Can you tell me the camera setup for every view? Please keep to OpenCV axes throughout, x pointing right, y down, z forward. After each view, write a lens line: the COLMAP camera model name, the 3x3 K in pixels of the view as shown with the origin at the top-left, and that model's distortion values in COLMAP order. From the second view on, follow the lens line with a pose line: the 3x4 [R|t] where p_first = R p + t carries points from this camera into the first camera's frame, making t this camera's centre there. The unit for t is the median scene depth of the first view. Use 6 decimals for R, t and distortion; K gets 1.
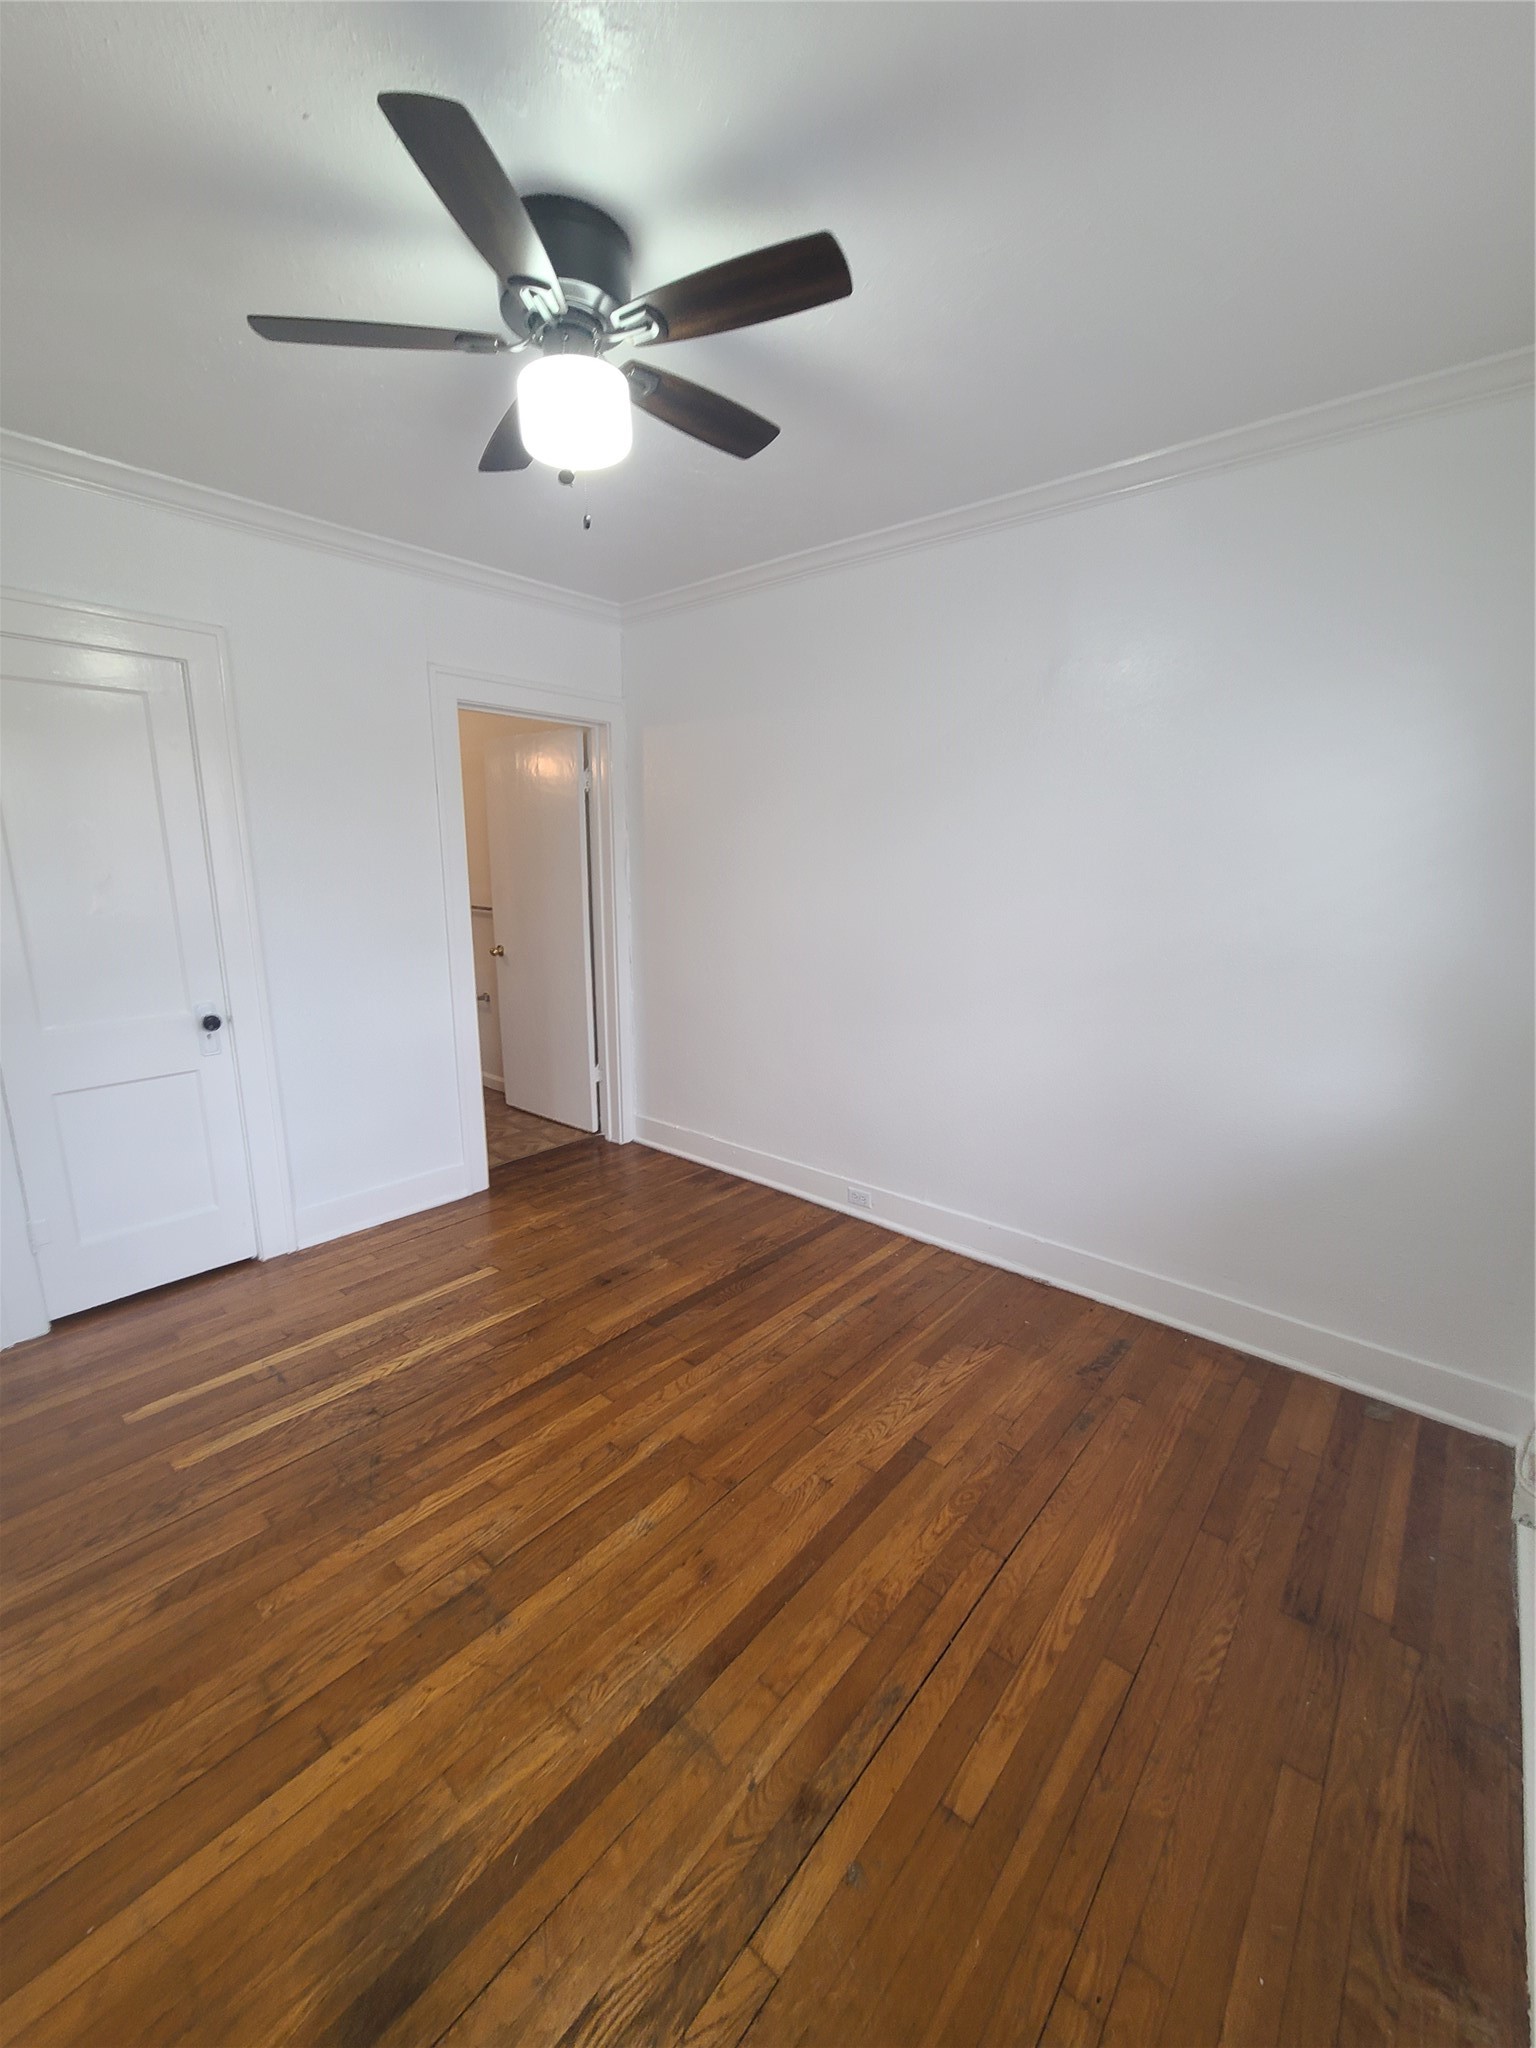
lens RADIAL K [[833.9, 0, 768.0], [0, 833.9, 1024.0], [0, 0, 1]] dist [0.003107, 0.000047]
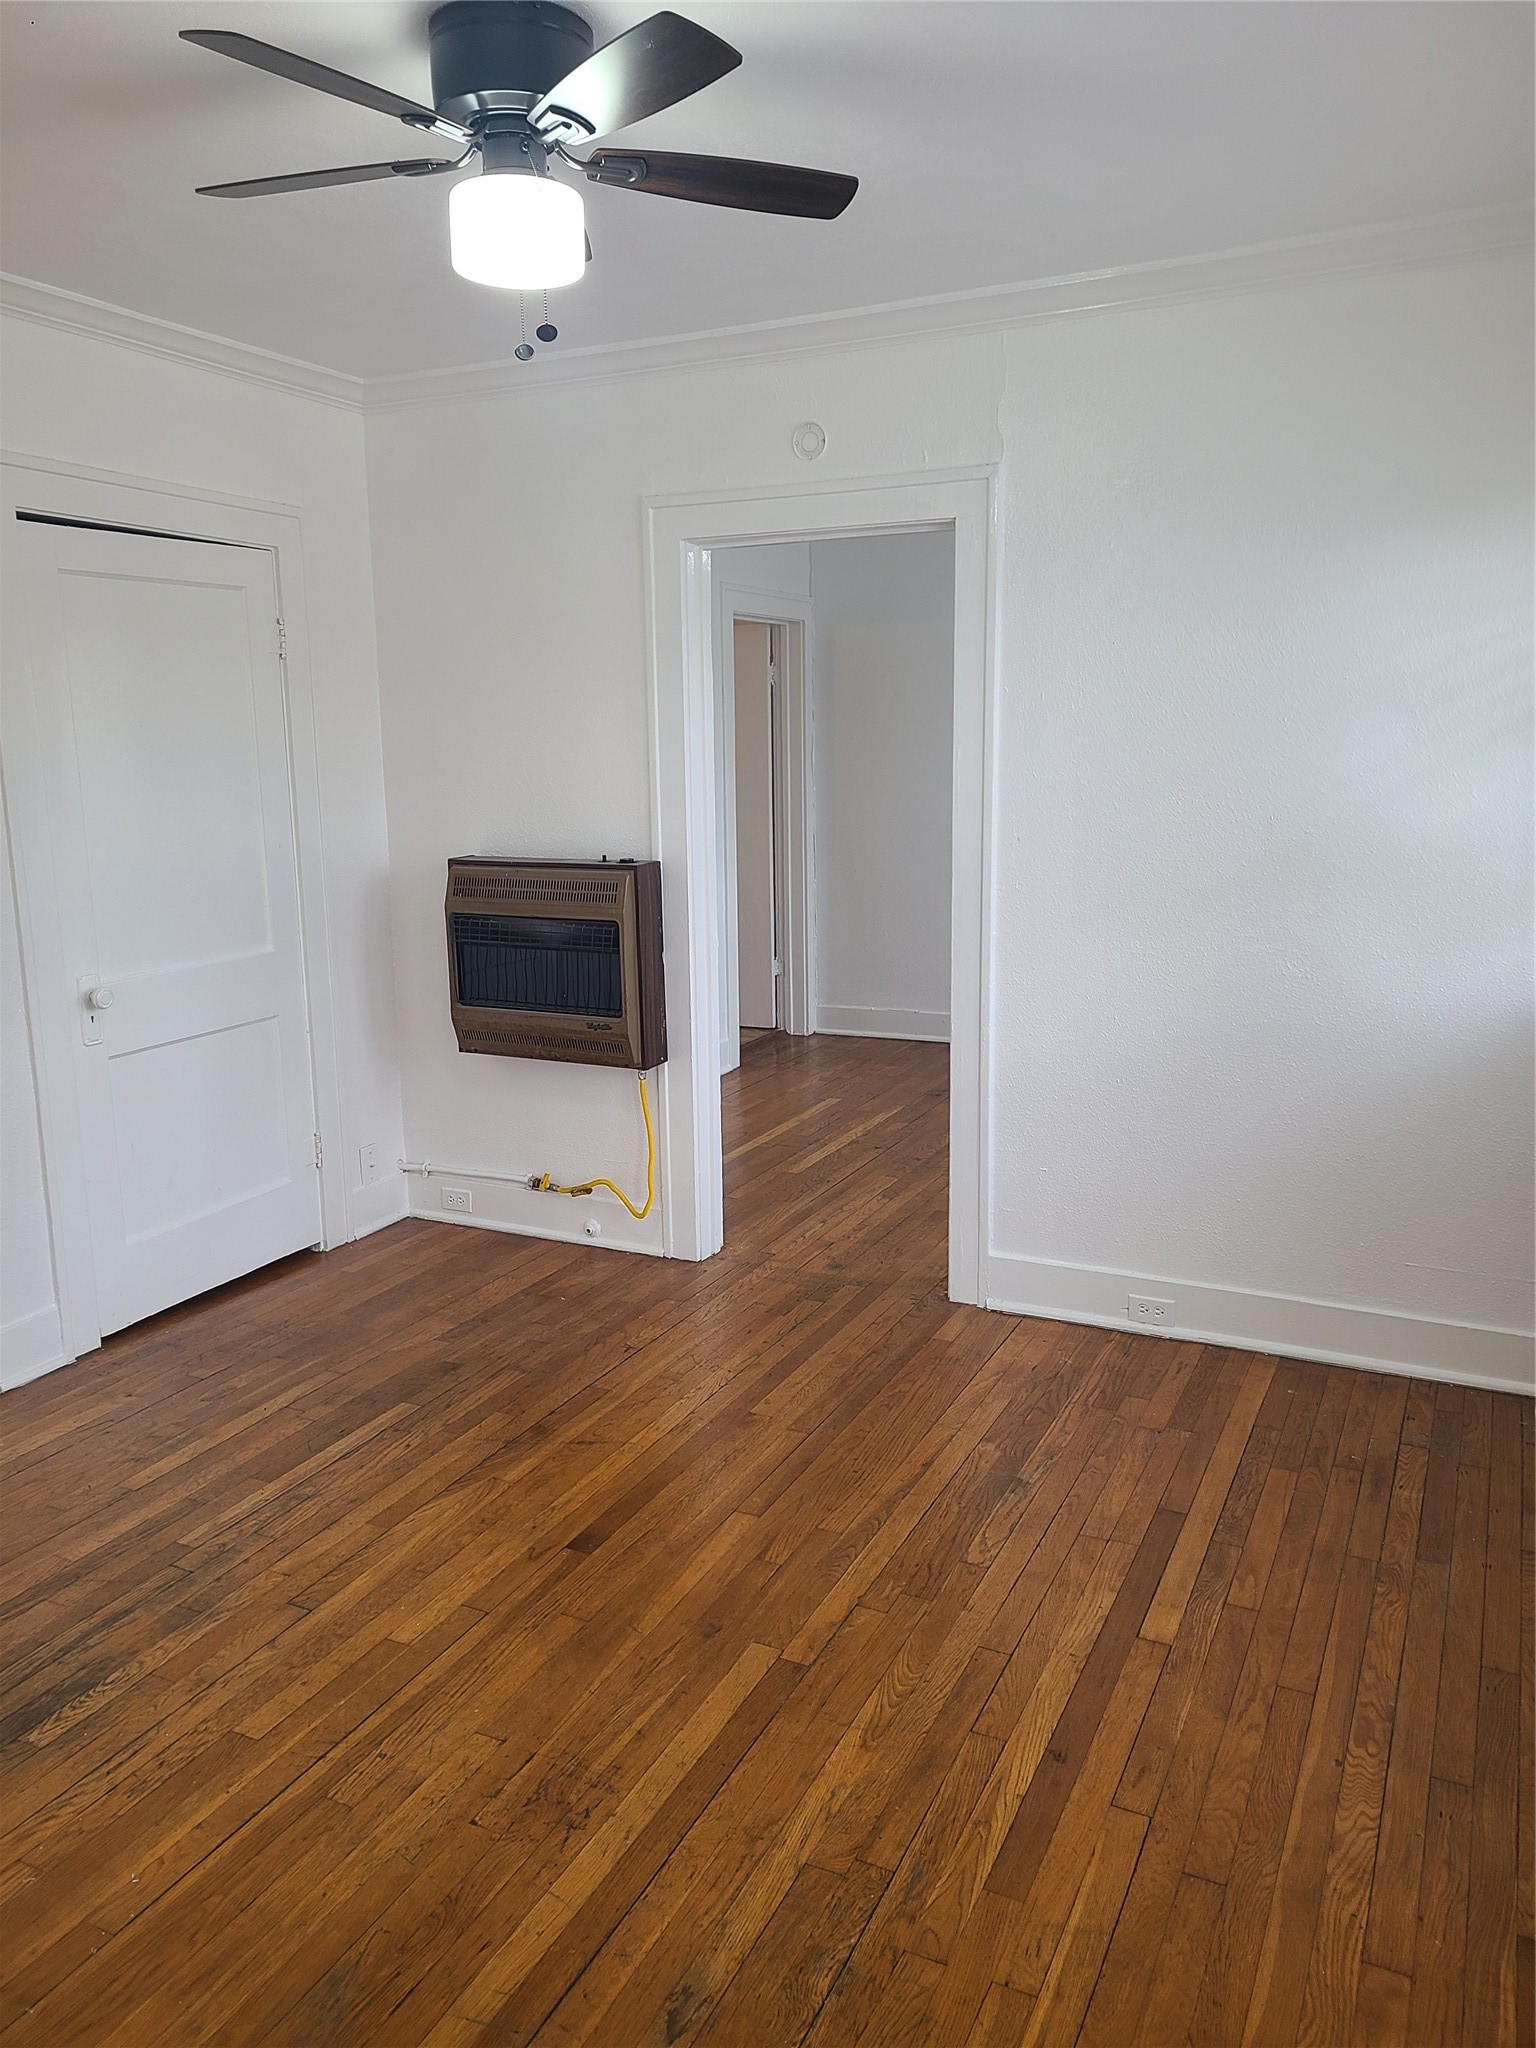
lens RADIAL K [[1470.0, 0, 768.0], [0, 1470.0, 1024.0], [0, 0, 1]] dist [0.083164, 0.000502]
pose [[0.967322, -0.089862, 0.237095, -1.090605], [0.094094, 0.995542, -0.006571, 0.235258], [-0.235447, 0.028666, 0.971464, -1.199416]]
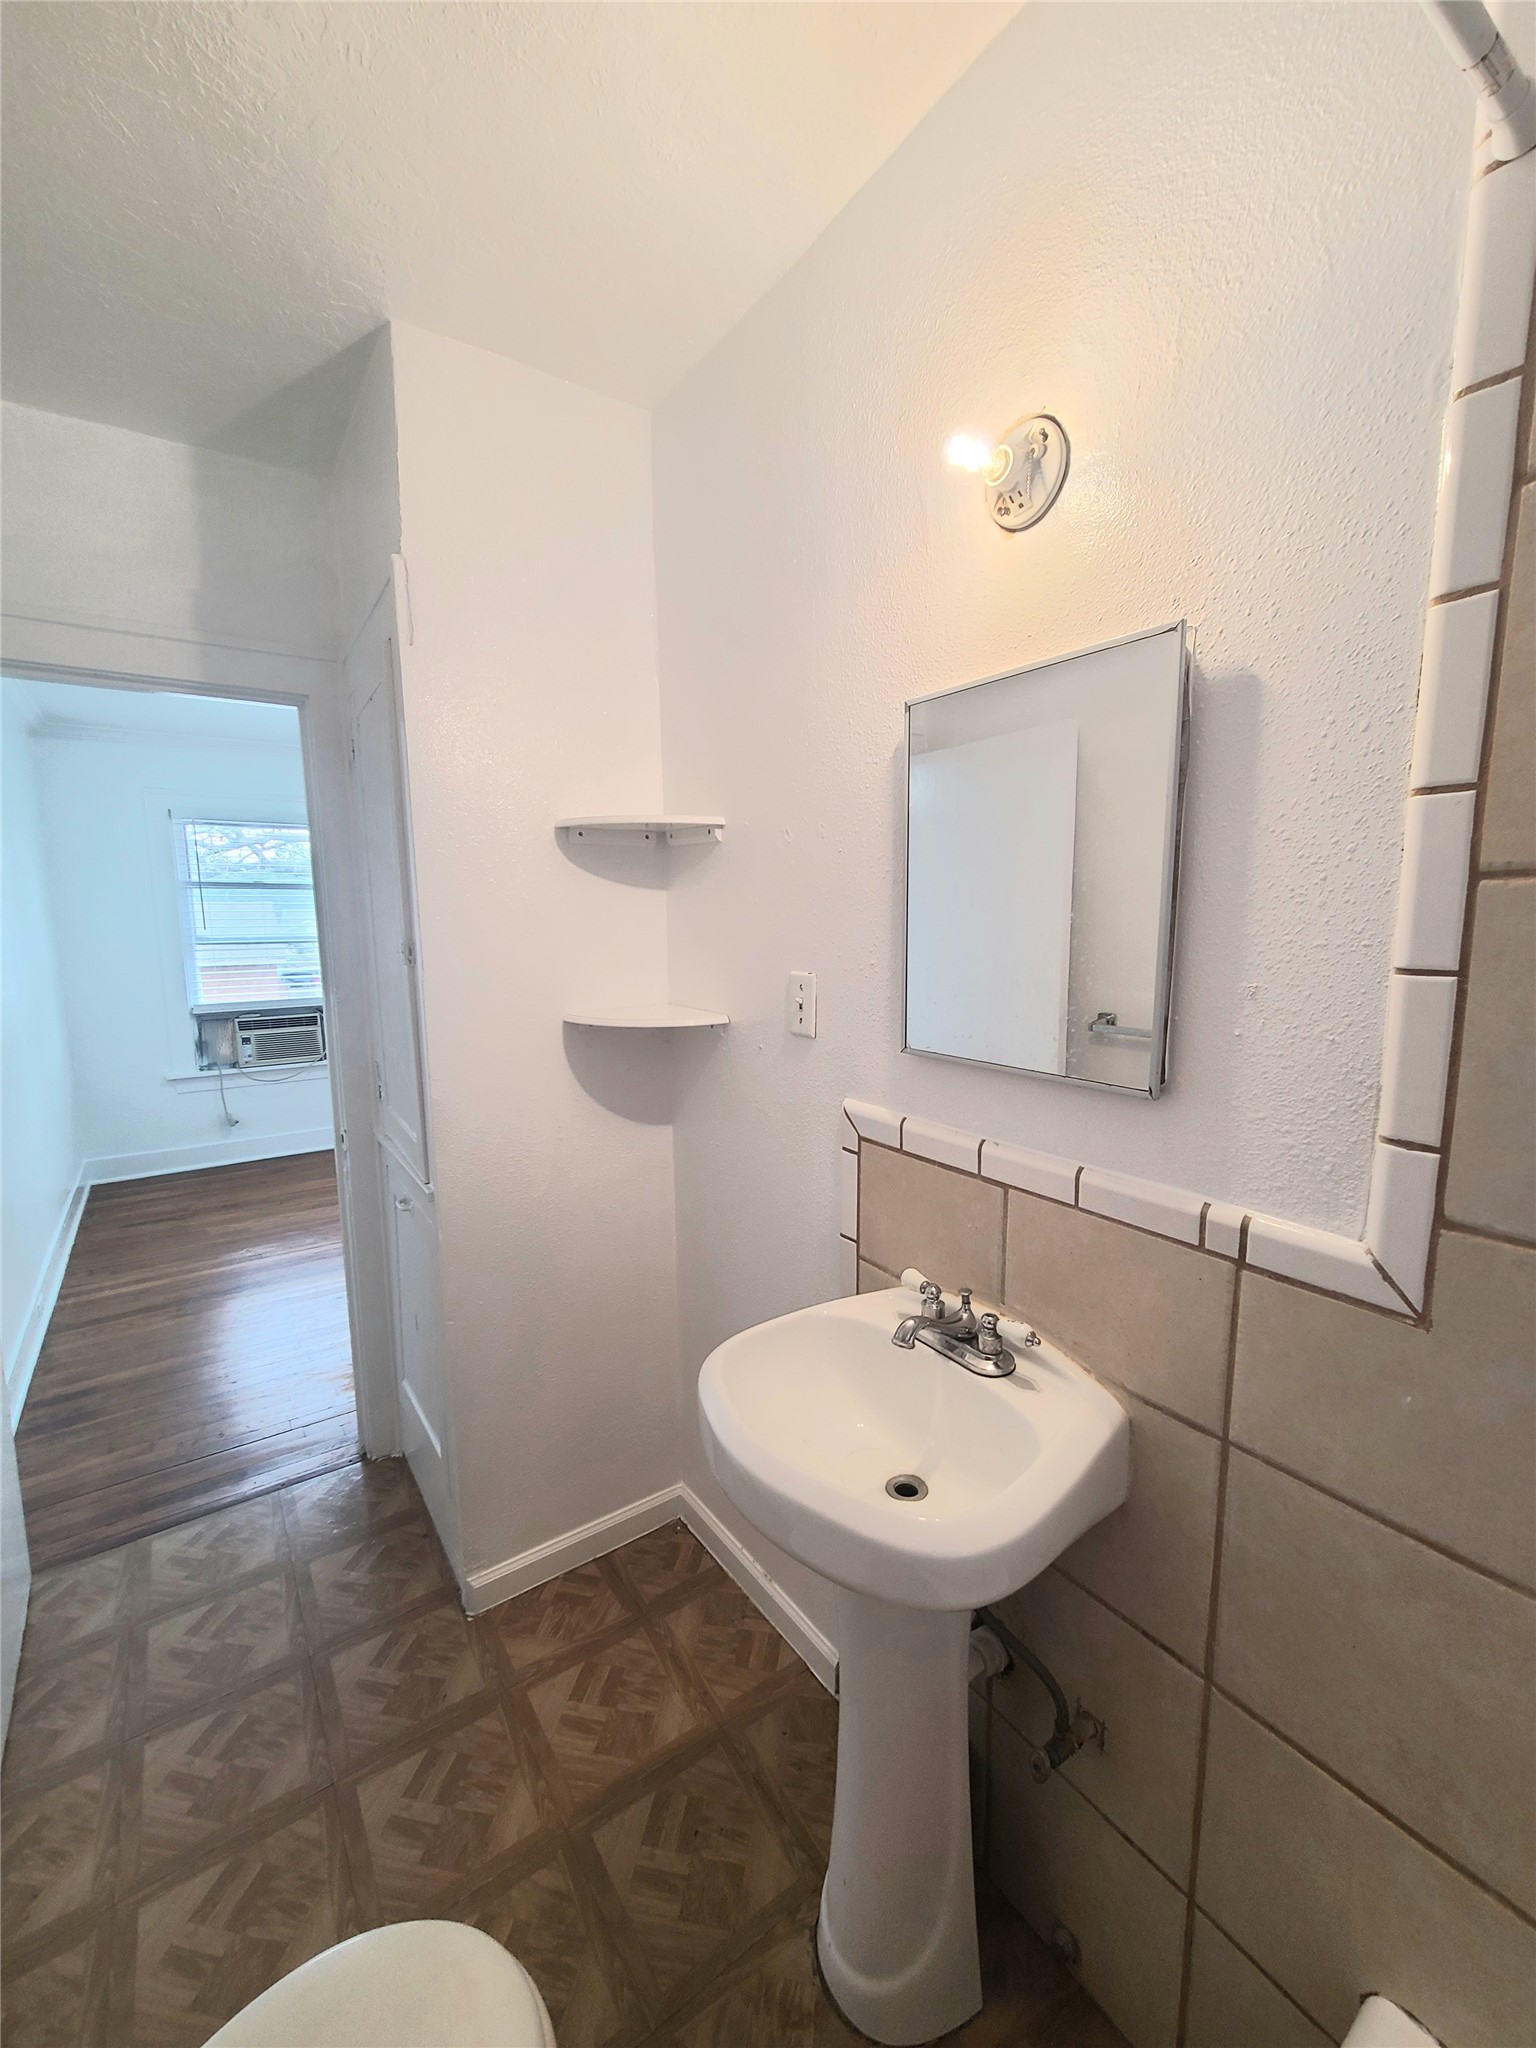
lens RADIAL K [[833.8, 0, 768.0], [0, 833.8, 1024.0], [0, 0, 1]] dist [-0.011847, 0.000035]
pose [[-0.968624, -0.039730, 0.245337, -1.171370], [0.045641, 0.941917, 0.332731, -0.463160], [-0.244306, 0.333489, -0.910549, 2.084253]]
